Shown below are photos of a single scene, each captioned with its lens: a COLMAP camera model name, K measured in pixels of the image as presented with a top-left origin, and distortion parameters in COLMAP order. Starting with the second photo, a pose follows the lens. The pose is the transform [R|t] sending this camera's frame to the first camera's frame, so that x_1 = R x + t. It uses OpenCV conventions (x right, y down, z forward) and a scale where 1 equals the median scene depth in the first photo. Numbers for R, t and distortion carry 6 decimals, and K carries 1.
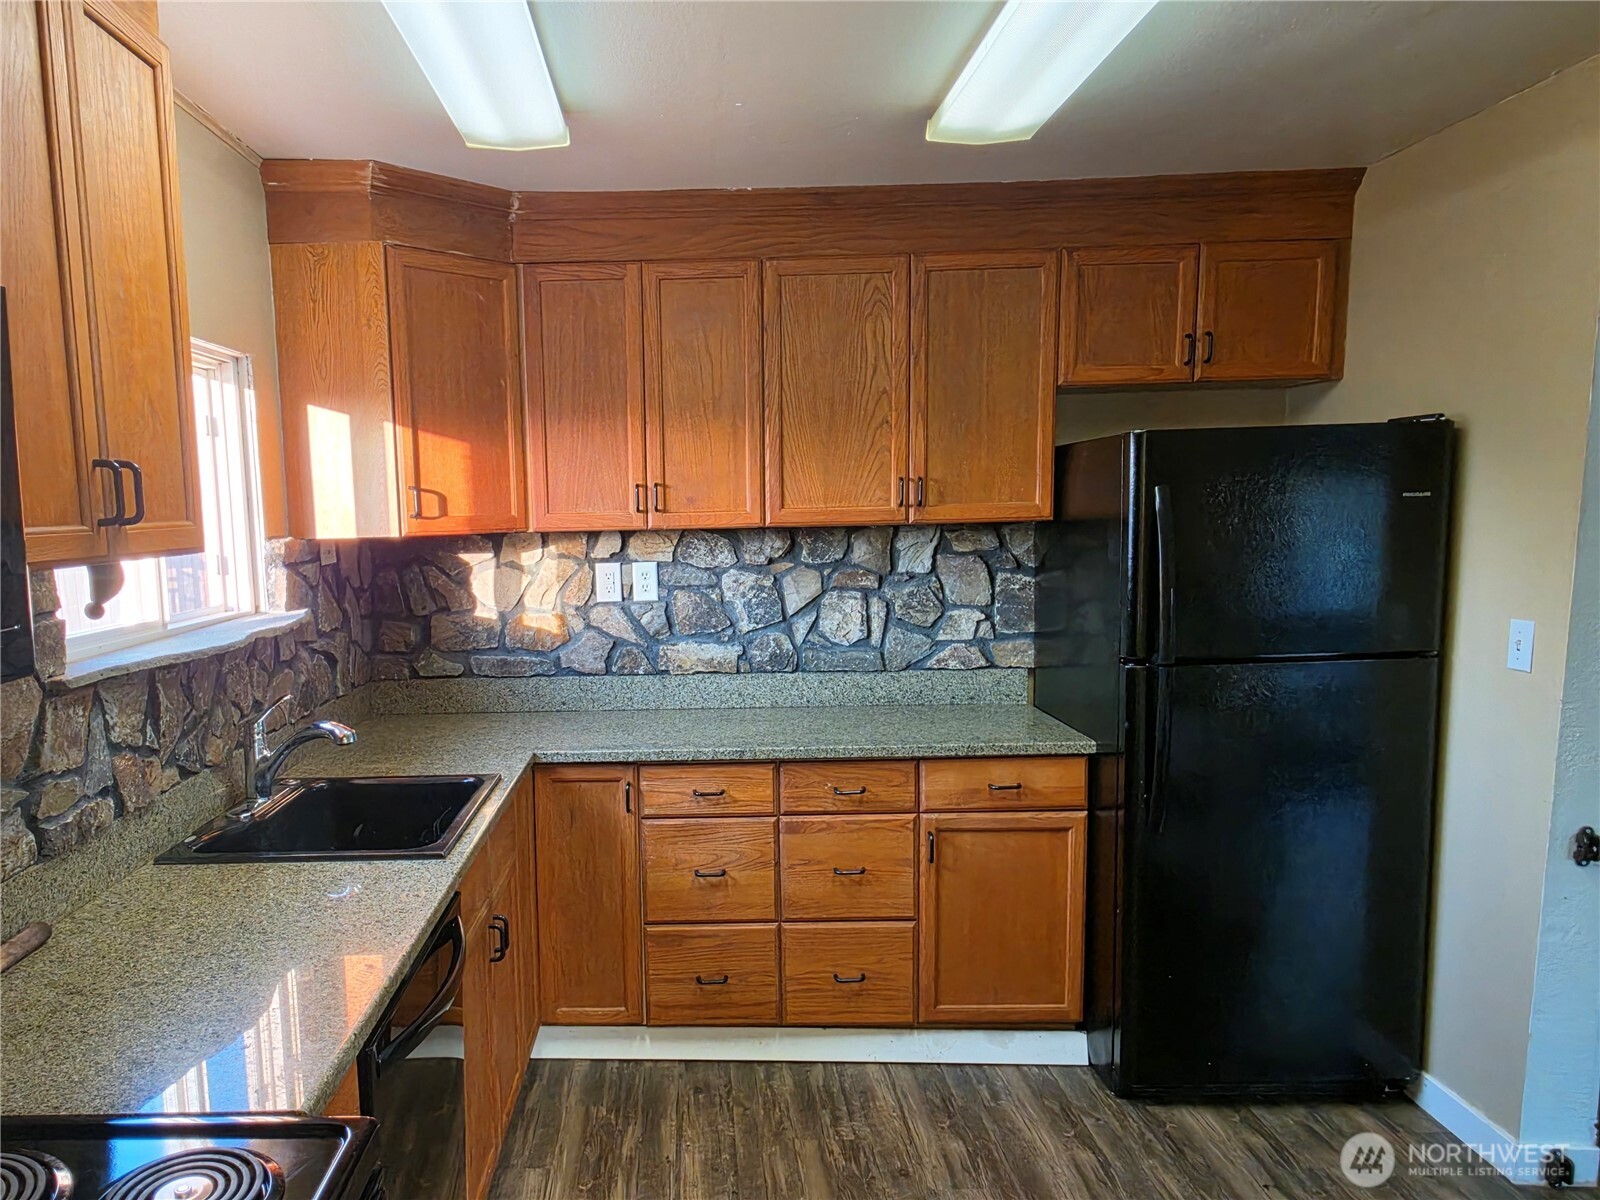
lens RADIAL K [[1090.8, 0, 705.3], [0, 1090.8, 630.3], [0, 0, 1]] dist [0.000569, -0.008467]
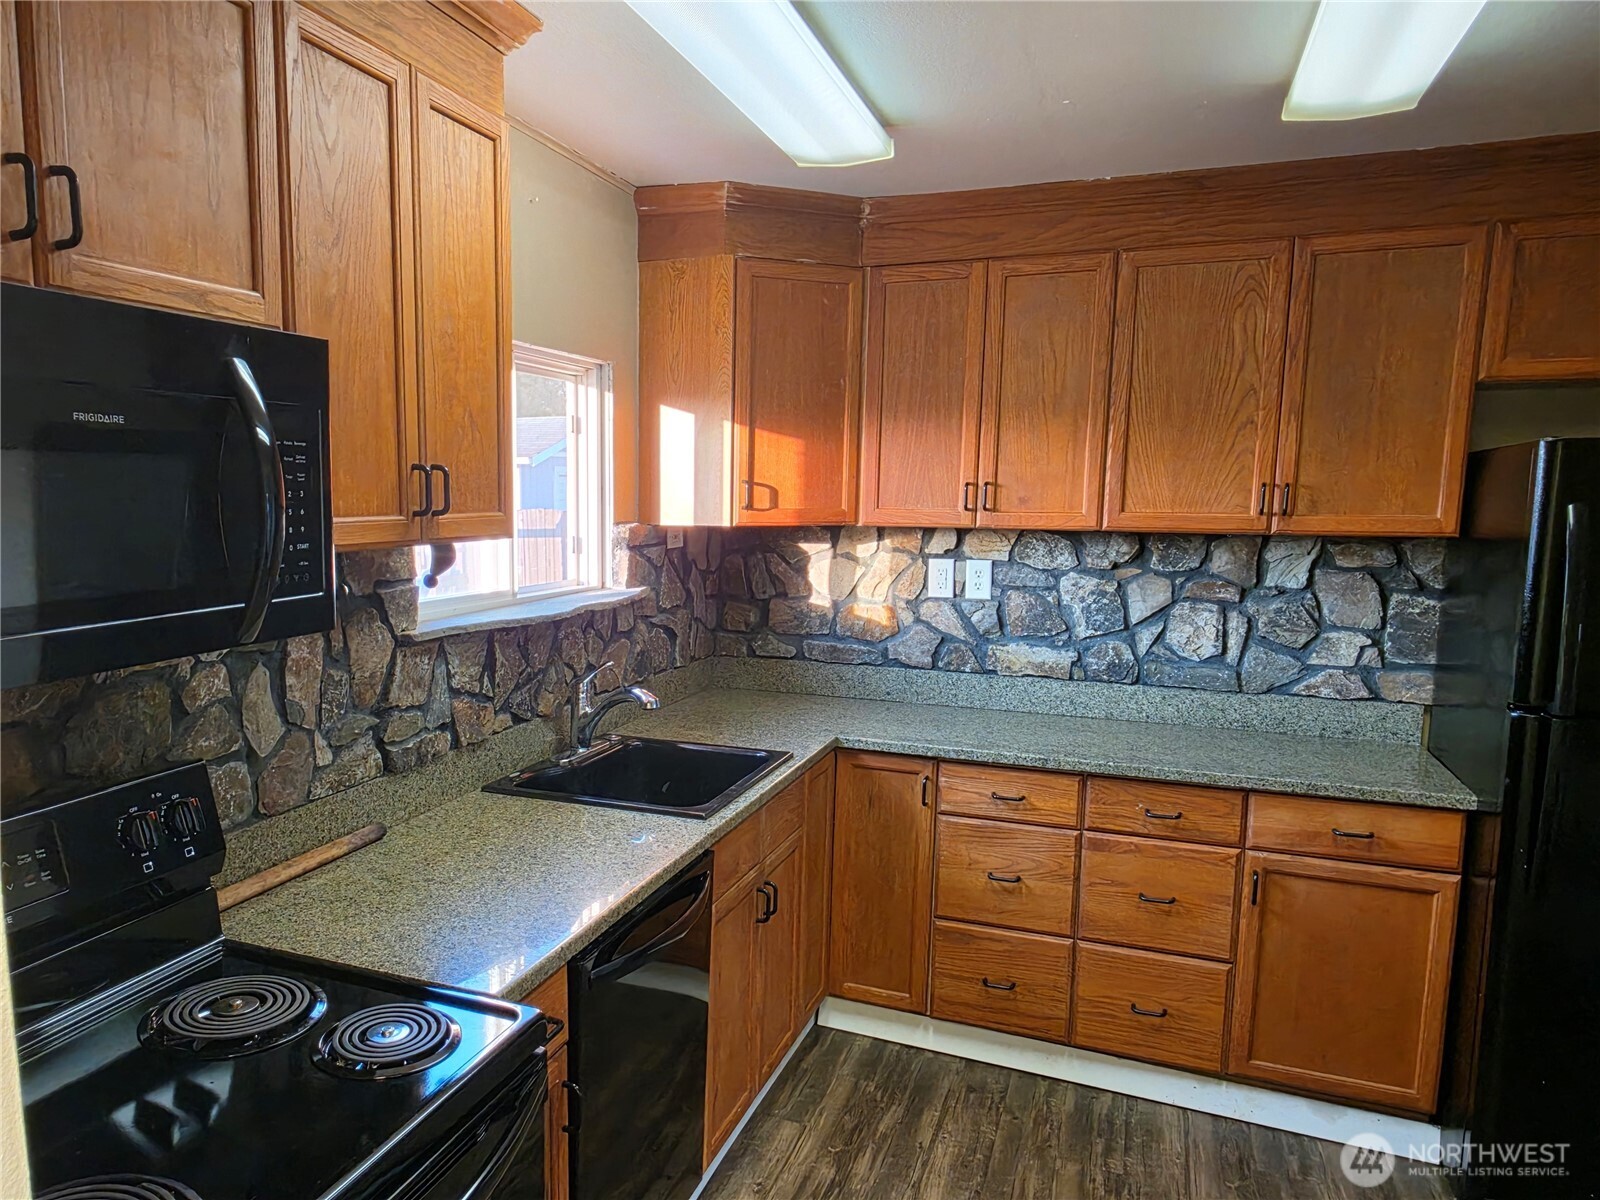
lens RADIAL K [[1108.5, 0, 721.6], [0, 1108.5, 631.2], [0, 0, 1]] dist [-0.002856, -0.005892]
pose [[0.928214, 0.076790, -0.364035, 0.112762], [-0.071596, 0.997047, 0.027764, -0.010212], [0.365093, 0.000293, 0.930971, -0.031850]]
